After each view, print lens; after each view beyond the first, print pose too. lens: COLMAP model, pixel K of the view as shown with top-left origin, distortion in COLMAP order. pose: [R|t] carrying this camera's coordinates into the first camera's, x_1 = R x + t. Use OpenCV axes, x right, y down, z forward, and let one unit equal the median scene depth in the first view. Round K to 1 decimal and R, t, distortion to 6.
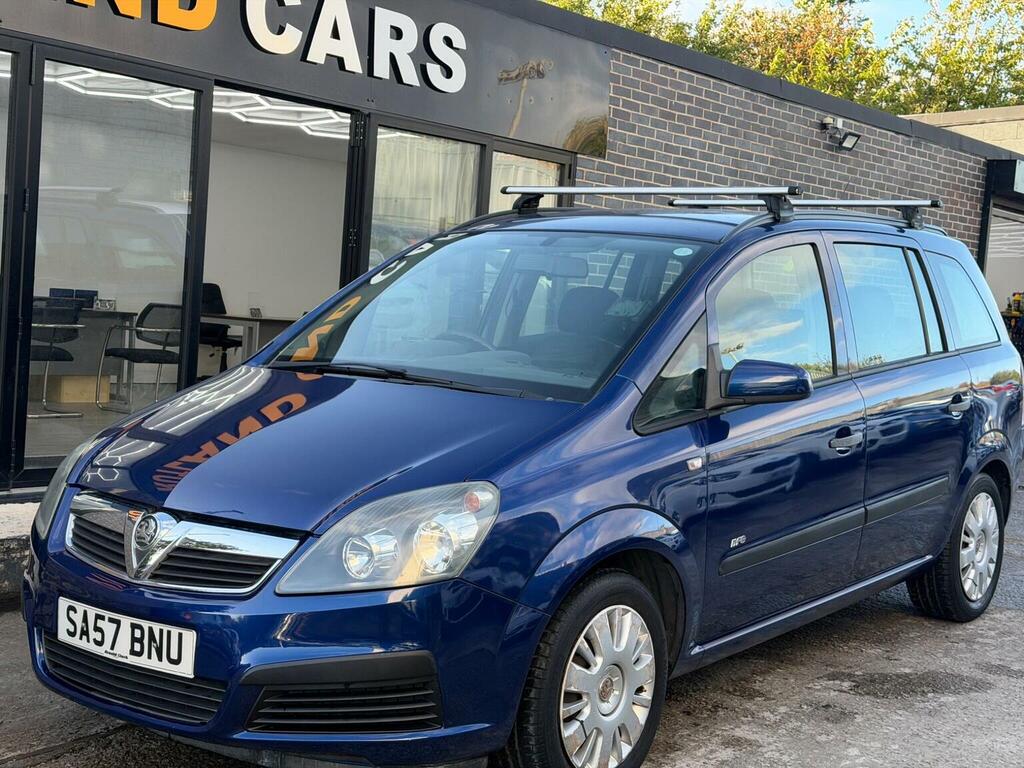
lens RADIAL K [[1364.4, 0, 512.0], [0, 1364.4, 384.0], [0, 0, 1]] dist [0.185075, -0.374373]
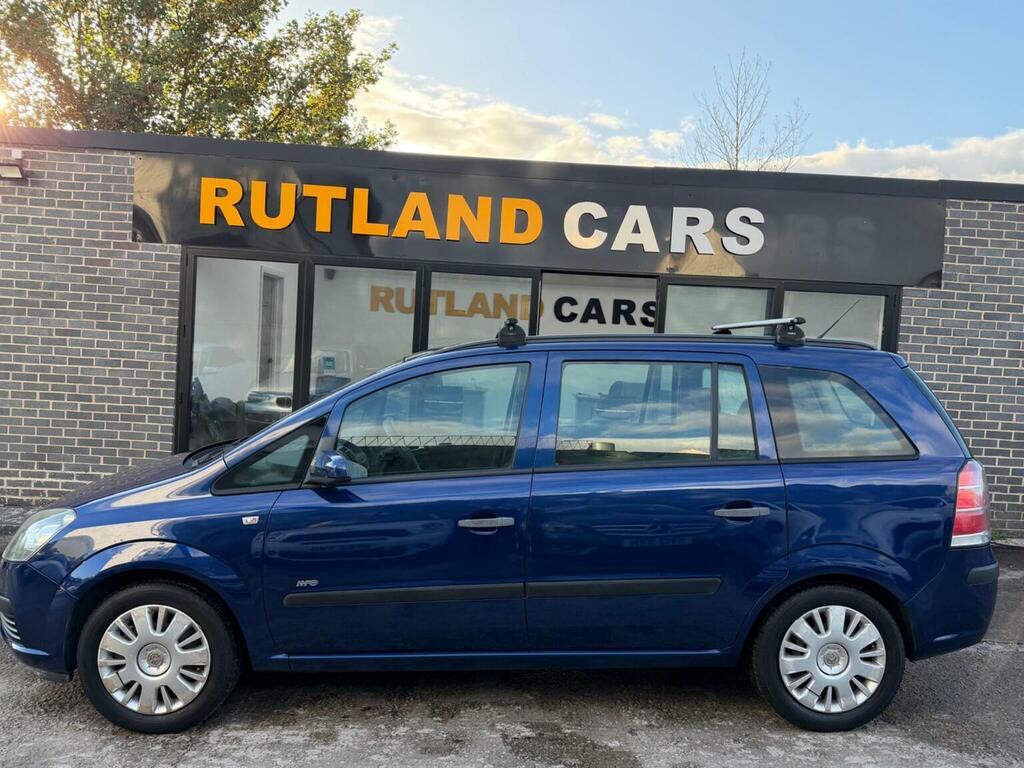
lens RADIAL K [[791.2, 0, 512.0], [0, 791.2, 384.0], [0, 0, 1]] dist [0.113176, -0.191897]
pose [[0.650168, 0.002252, -0.759787, 0.642329], [-0.058128, 0.997212, -0.046786, -0.040992], [0.757564, 0.074584, 0.648486, 0.447091]]
